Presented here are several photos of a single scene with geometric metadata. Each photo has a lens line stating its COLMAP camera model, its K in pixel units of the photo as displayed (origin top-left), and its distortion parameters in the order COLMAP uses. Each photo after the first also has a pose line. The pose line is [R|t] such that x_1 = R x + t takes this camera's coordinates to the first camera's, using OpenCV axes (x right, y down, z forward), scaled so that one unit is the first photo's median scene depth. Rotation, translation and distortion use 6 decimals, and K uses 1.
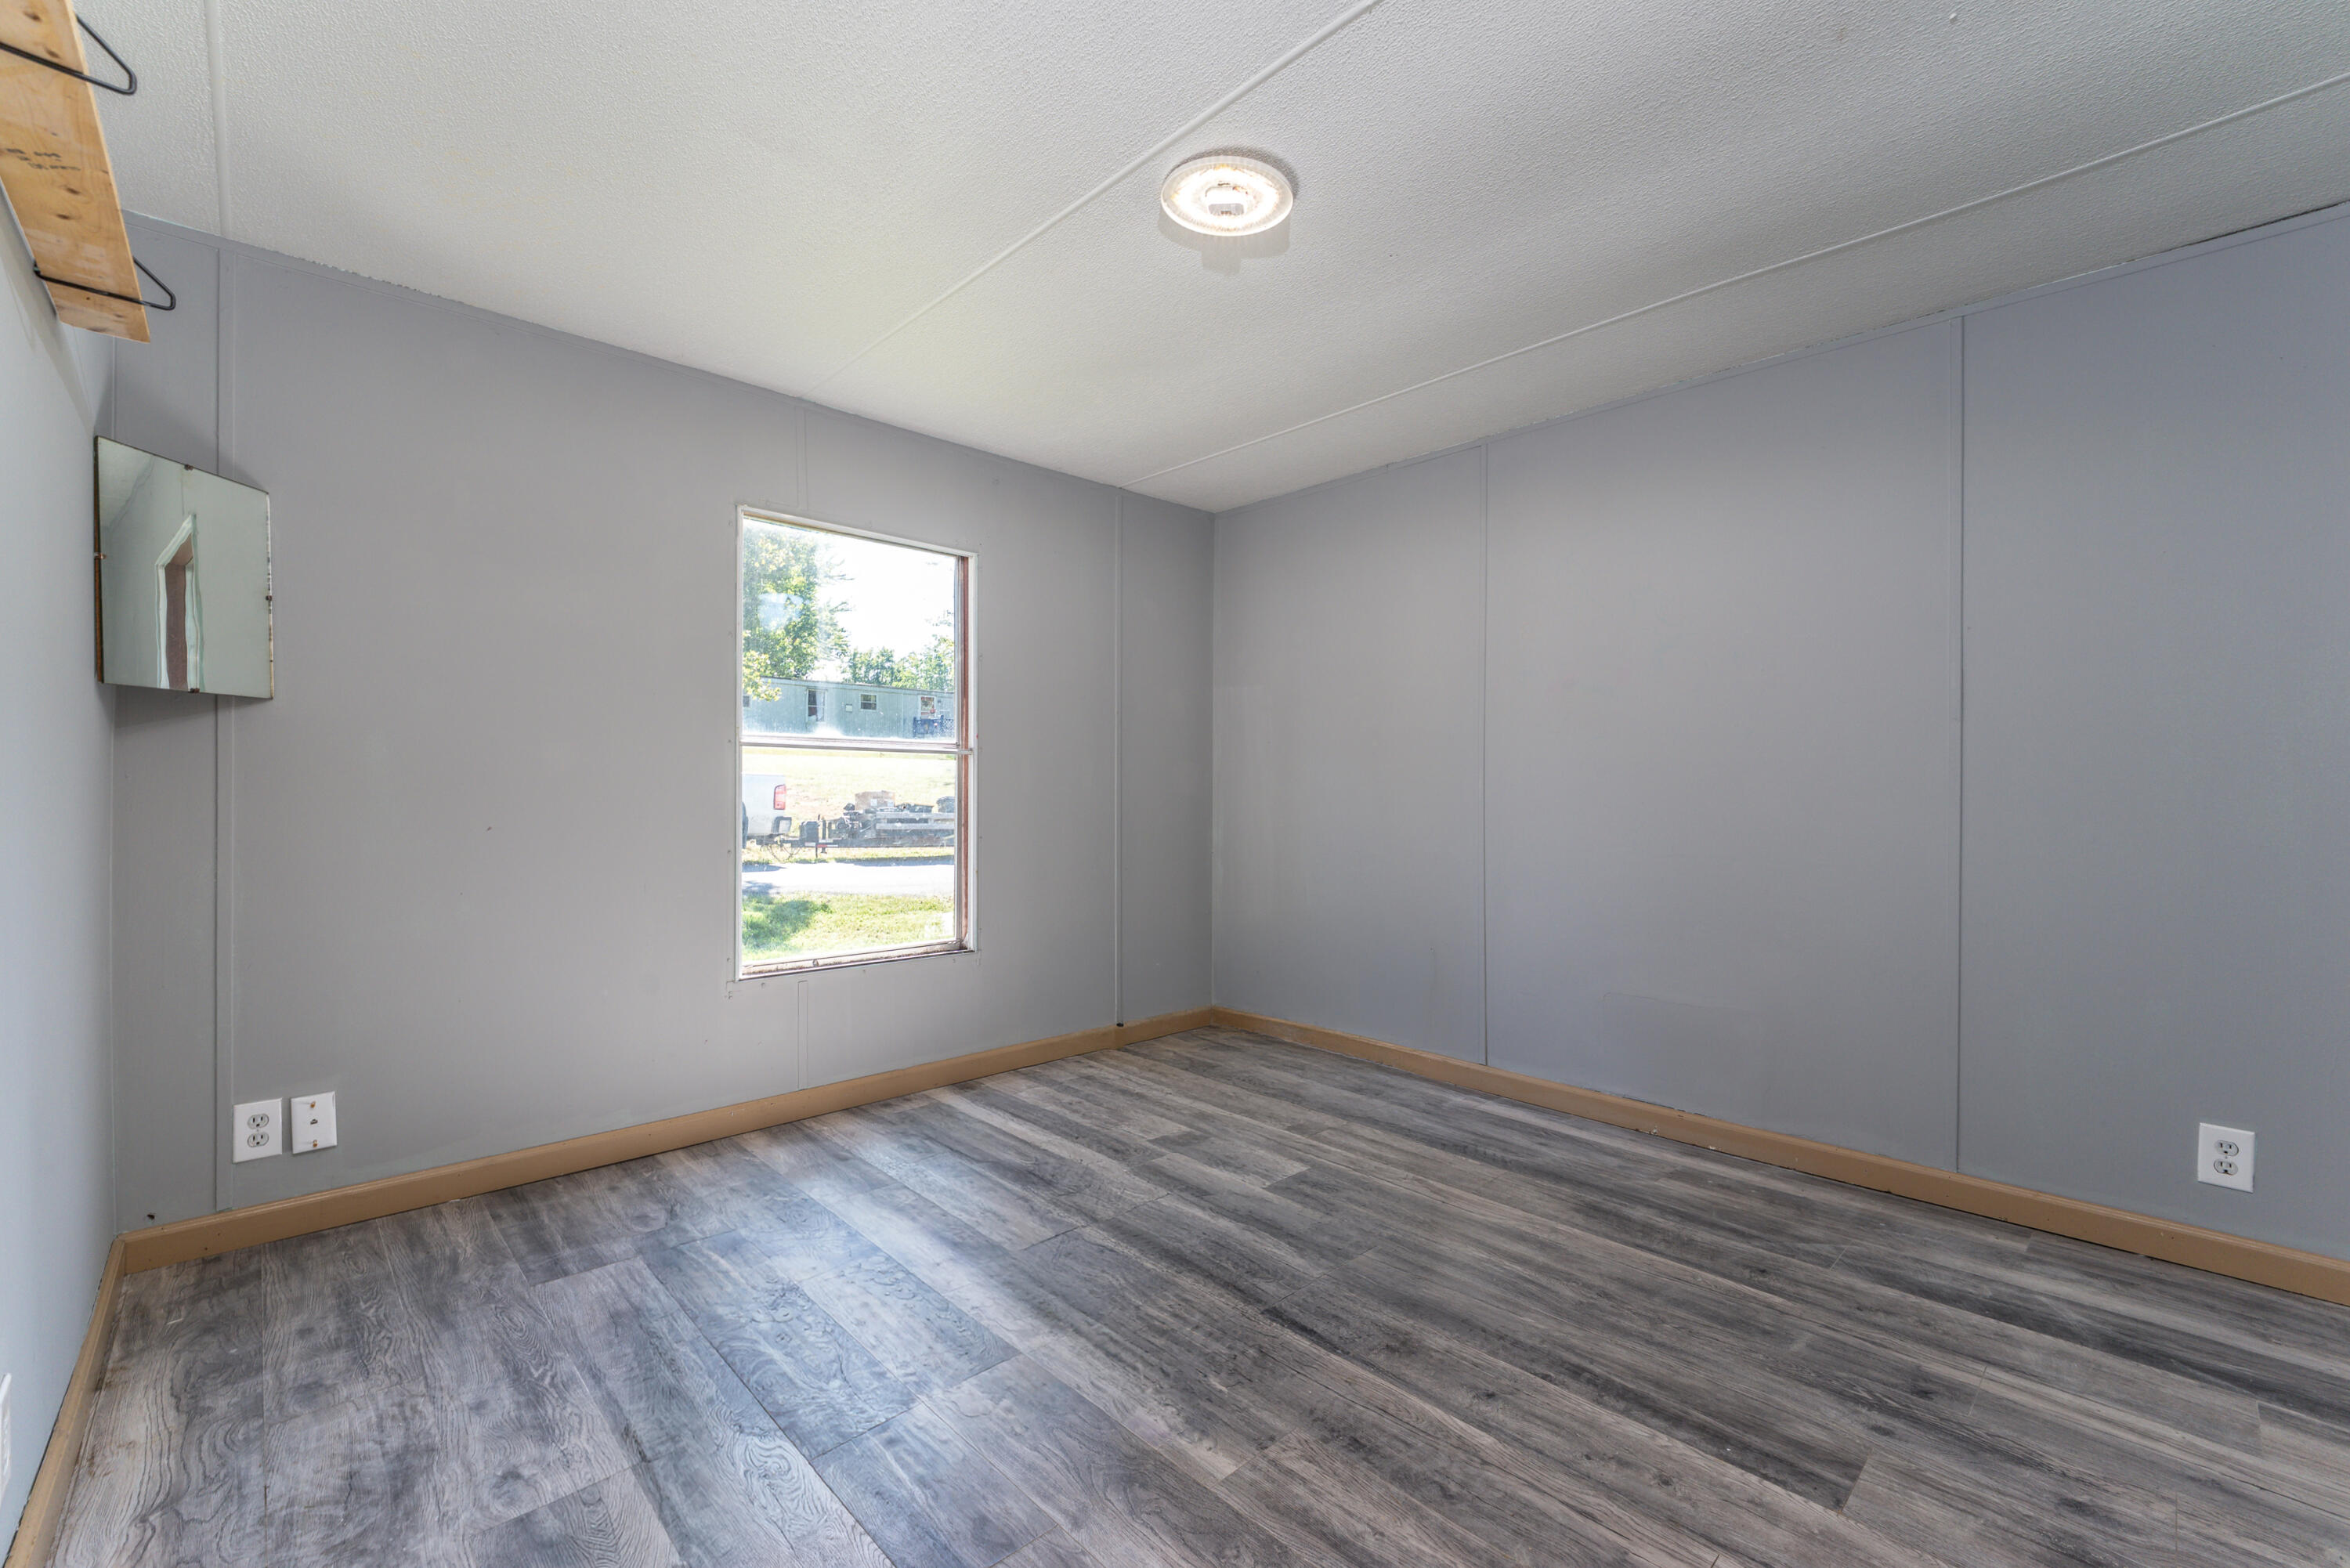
lens RADIAL K [[976.6, 0, 1174.9], [0, 976.6, 790.1], [0, 0, 1]] dist [-0.007114, -0.003189]
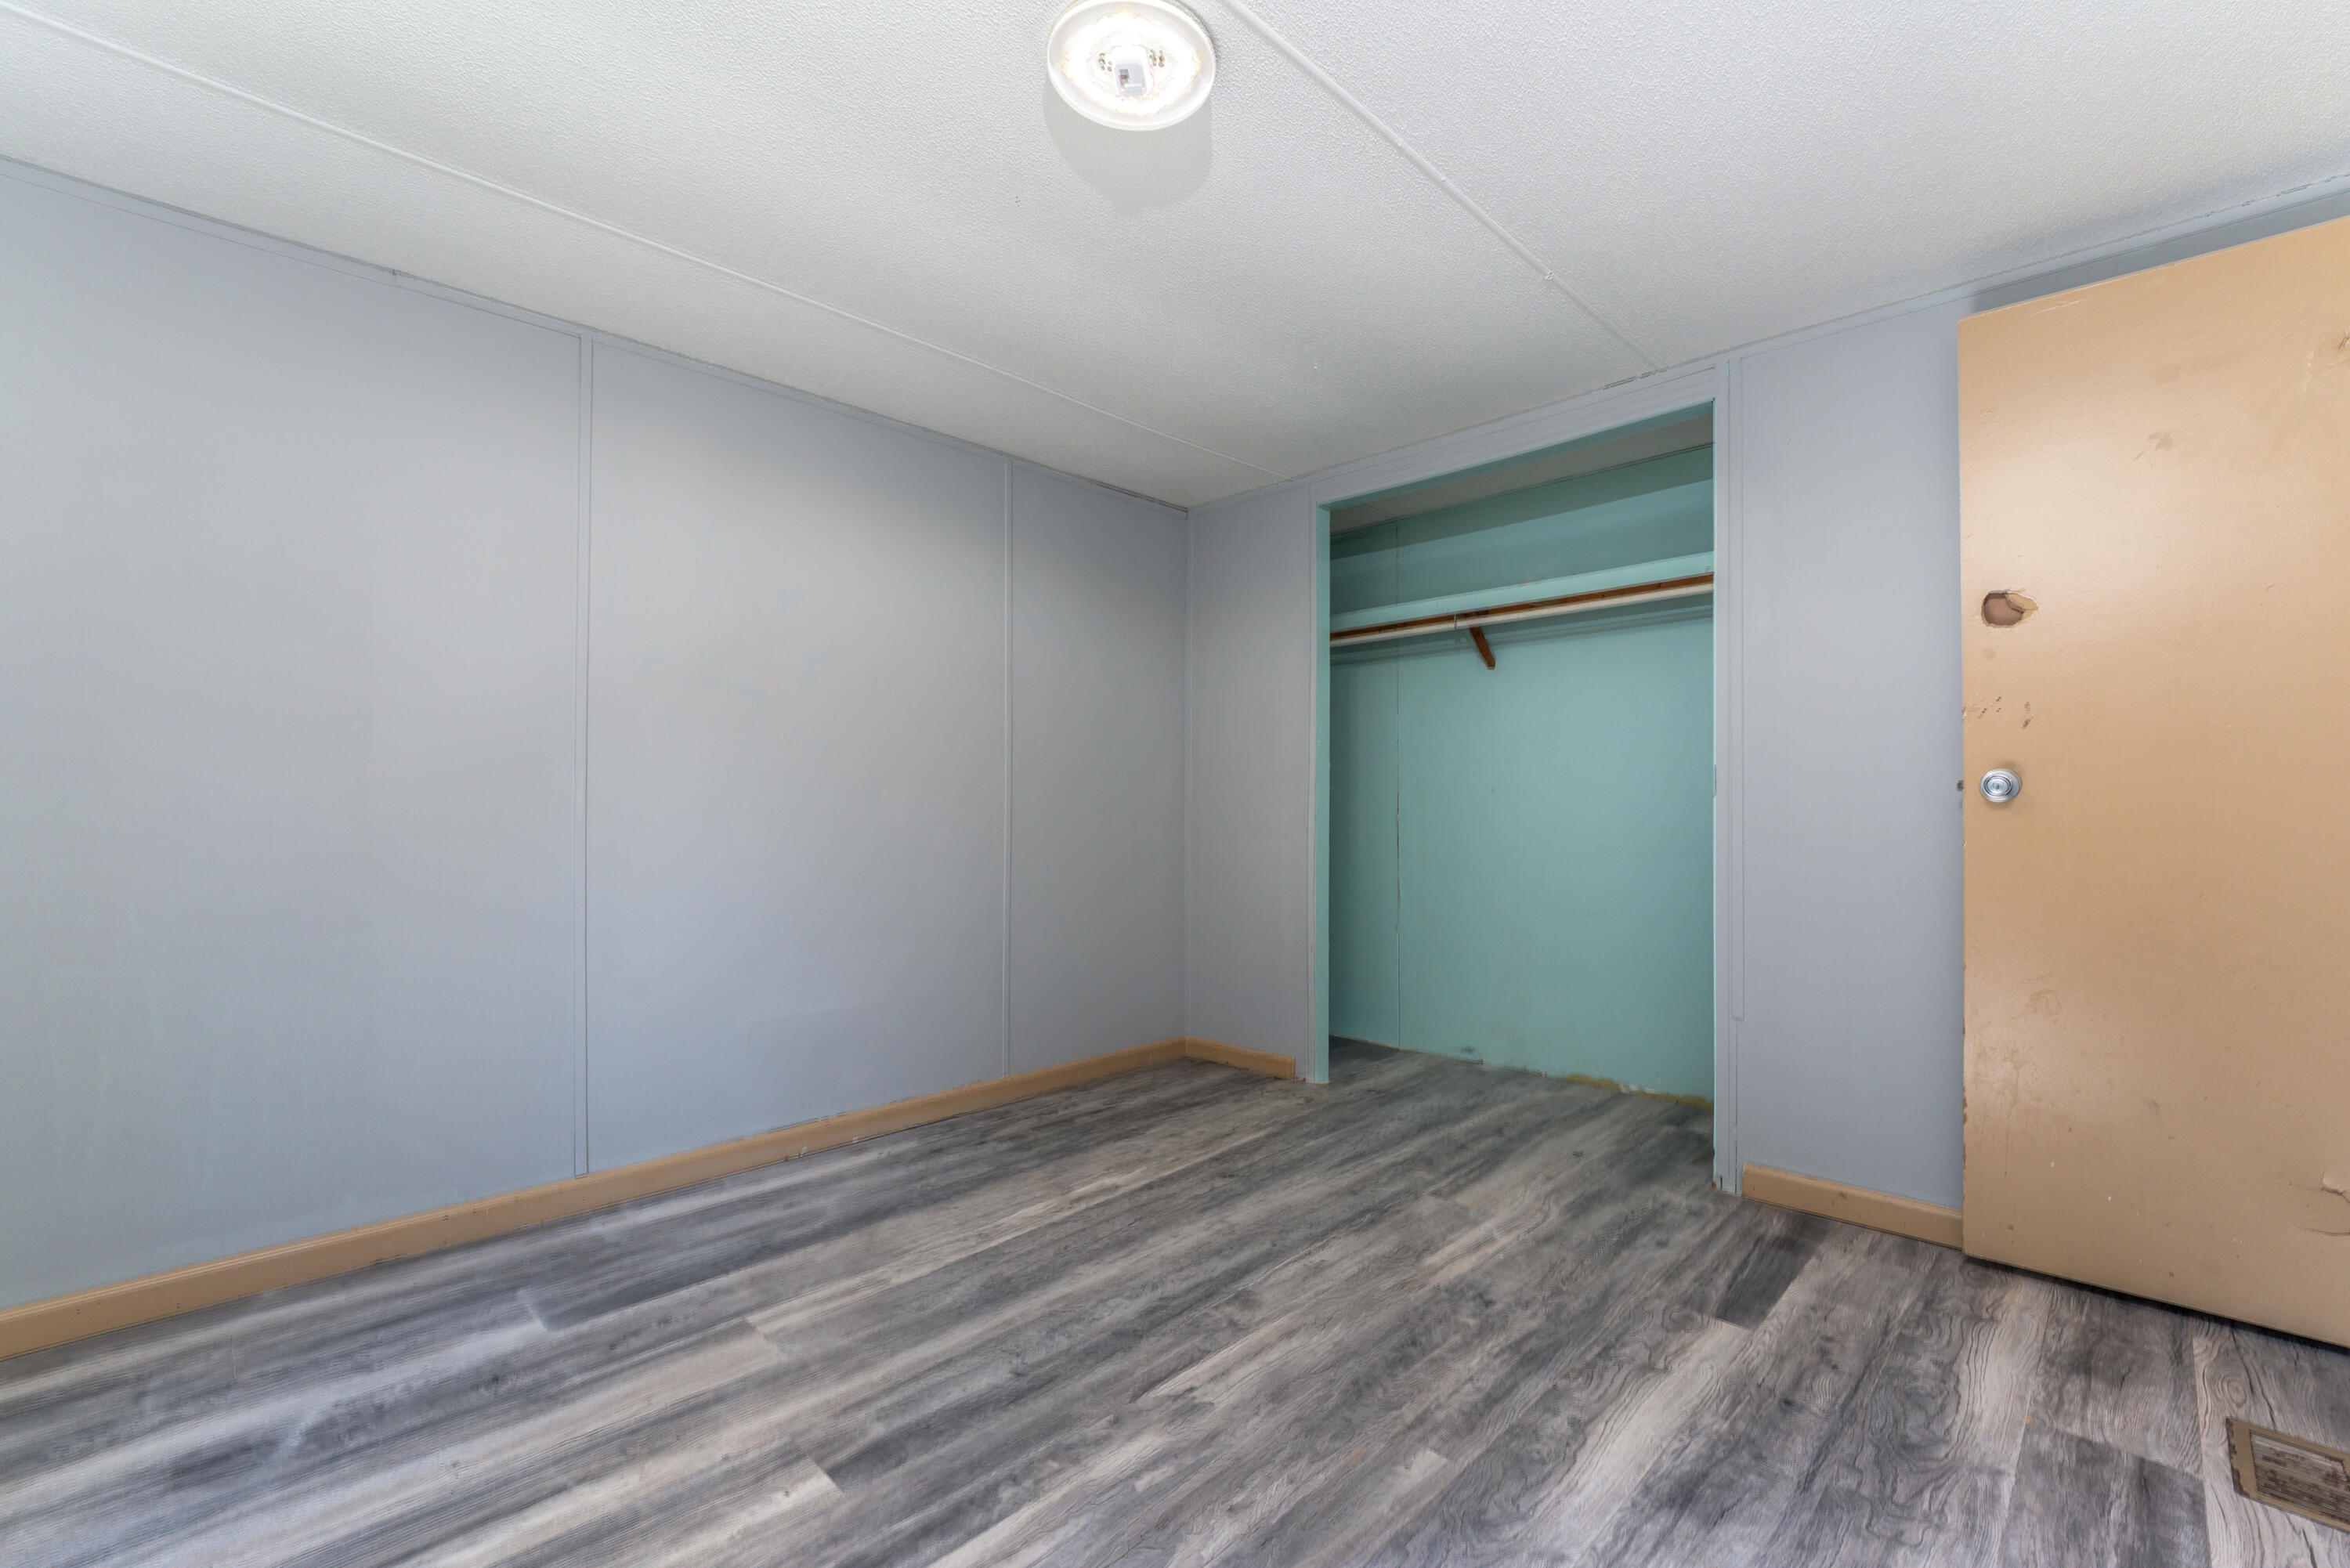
lens RADIAL K [[976.6, 0, 1174.7], [0, 976.6, 789.3], [0, 0, 1]] dist [-0.007114, -0.003189]
pose [[-0.023641, 0.001930, 0.999719, -0.522911], [0.002216, 0.999996, -0.001878, -0.010401], [-0.999718, 0.002171, -0.023645, 0.687992]]
